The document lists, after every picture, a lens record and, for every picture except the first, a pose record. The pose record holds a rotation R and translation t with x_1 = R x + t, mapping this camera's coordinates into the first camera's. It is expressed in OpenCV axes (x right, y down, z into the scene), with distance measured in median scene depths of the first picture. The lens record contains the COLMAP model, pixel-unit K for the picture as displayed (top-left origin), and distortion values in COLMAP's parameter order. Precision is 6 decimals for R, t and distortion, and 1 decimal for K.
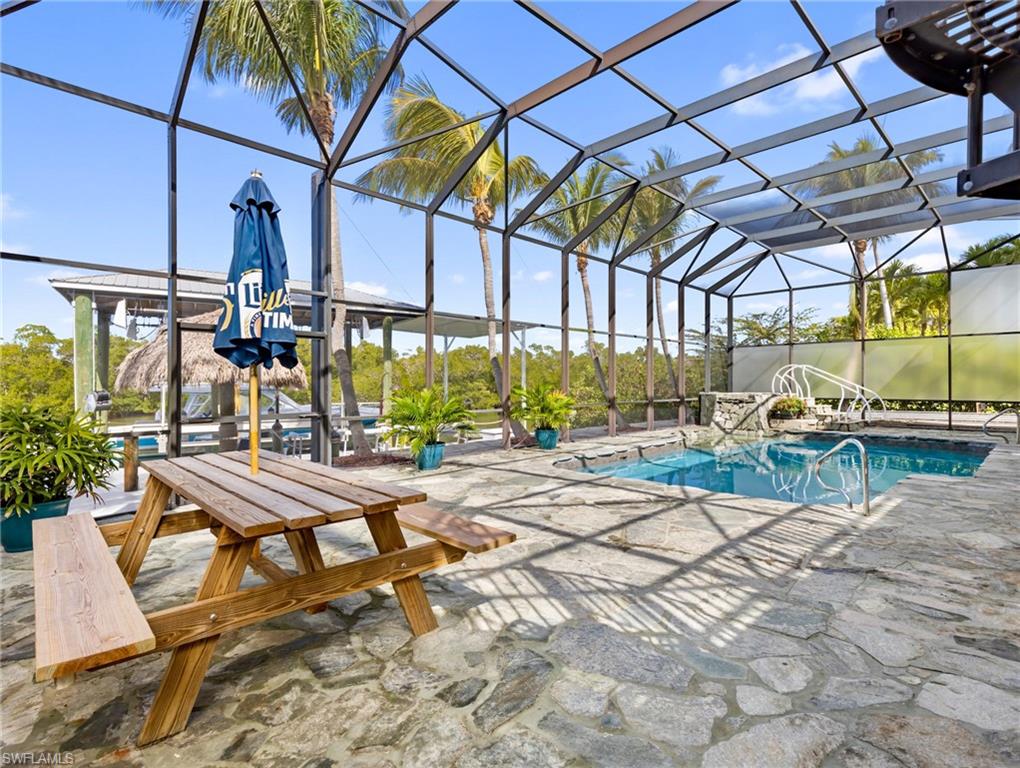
lens RADIAL K [[522.0, 0, 510.0], [0, 522.0, 384.0], [0, 0, 1]] dist [-0.004047, -0.000010]
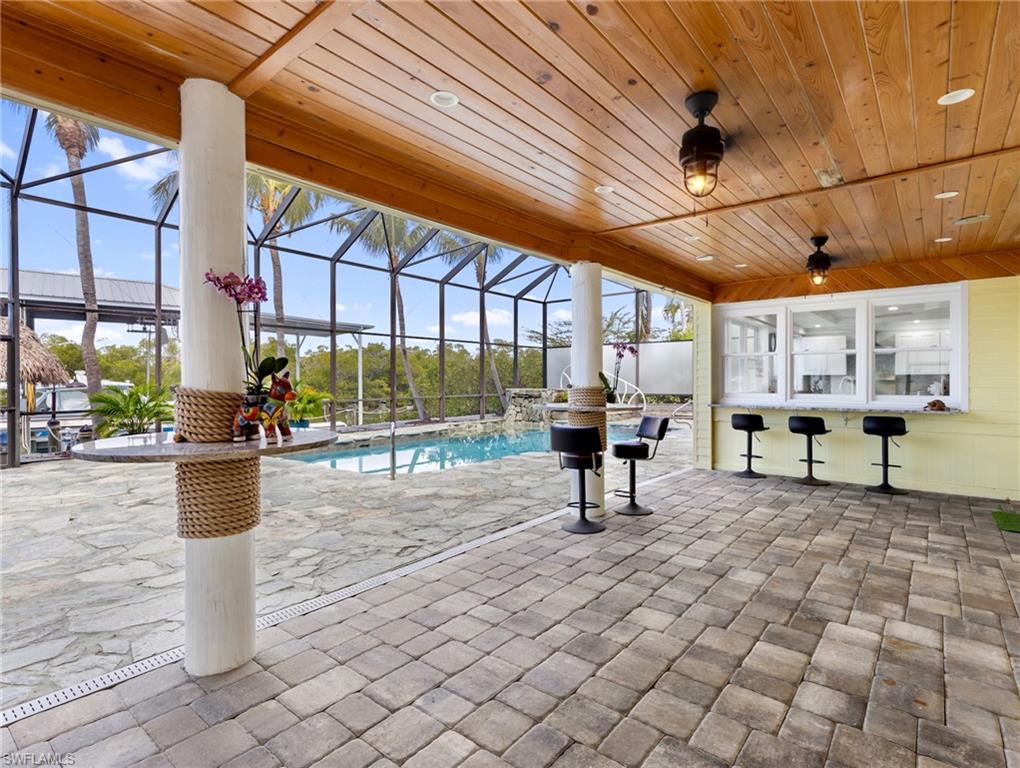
lens RADIAL K [[521.0, 0, 517.3], [0, 521.0, 384.6], [0, 0, 1]] dist [0.000873, -0.000704]
pose [[0.993157, -0.001087, 0.116778, 0.275772], [0.000302, 0.999977, 0.006741, 0.000516], [-0.116783, -0.006660, 0.993135, -0.112462]]
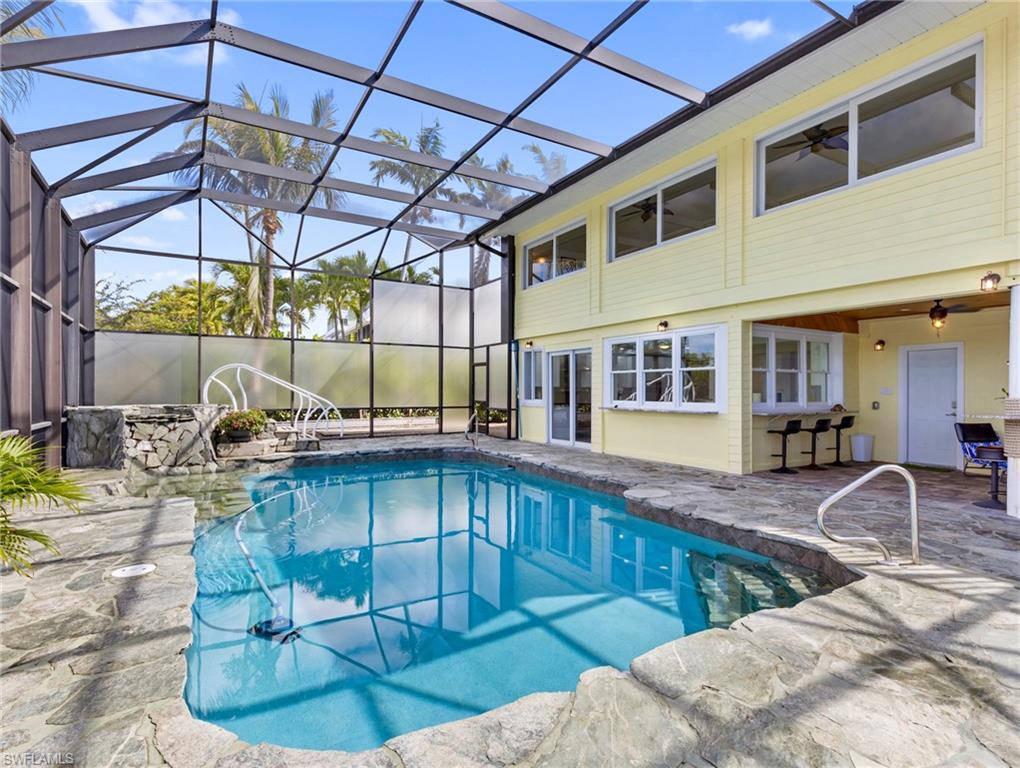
lens RADIAL K [[521.0, 0, 517.3], [0, 521.0, 384.6], [0, 0, 1]] dist [0.000873, -0.000704]
pose [[0.238916, 0.012584, 0.970959, -0.055314], [-0.000152, 0.999917, -0.012922, -0.000286], [-0.971040, 0.002940, 0.238898, 0.444327]]
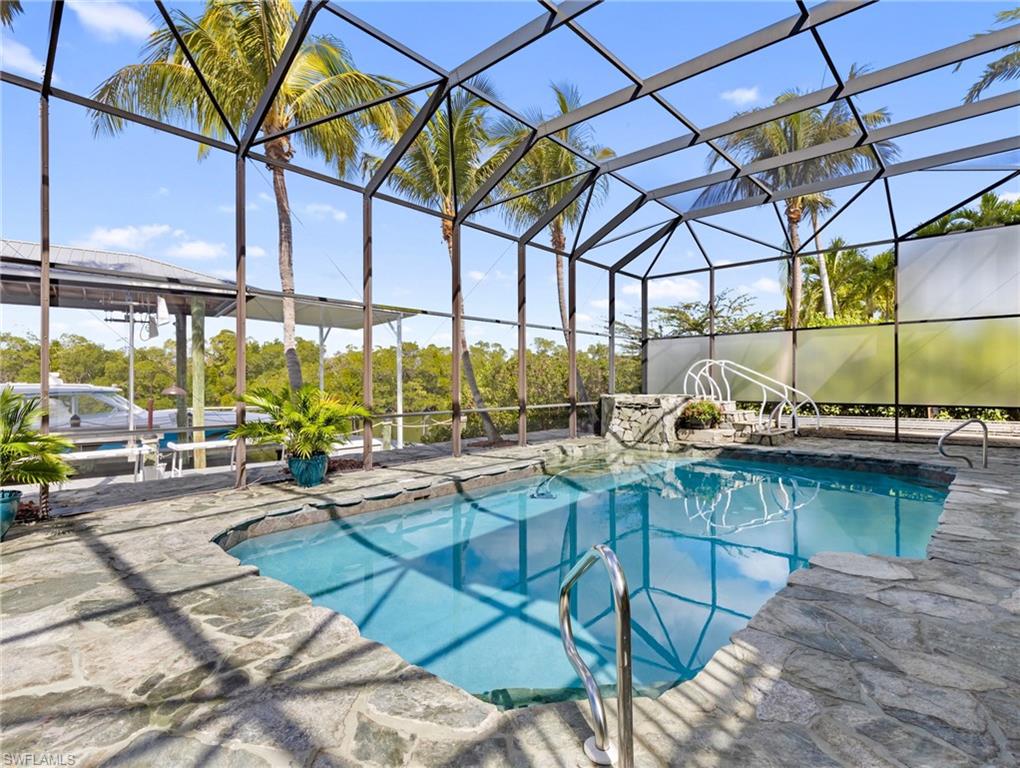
lens RADIAL K [[521.0, 0, 517.3], [0, 521.0, 384.6], [0, 0, 1]] dist [0.000873, -0.000704]
pose [[0.997764, -0.001260, 0.066827, 0.194805], [0.001005, 0.999992, 0.003851, -0.002502], [-0.066831, -0.003775, 0.997757, 0.222361]]
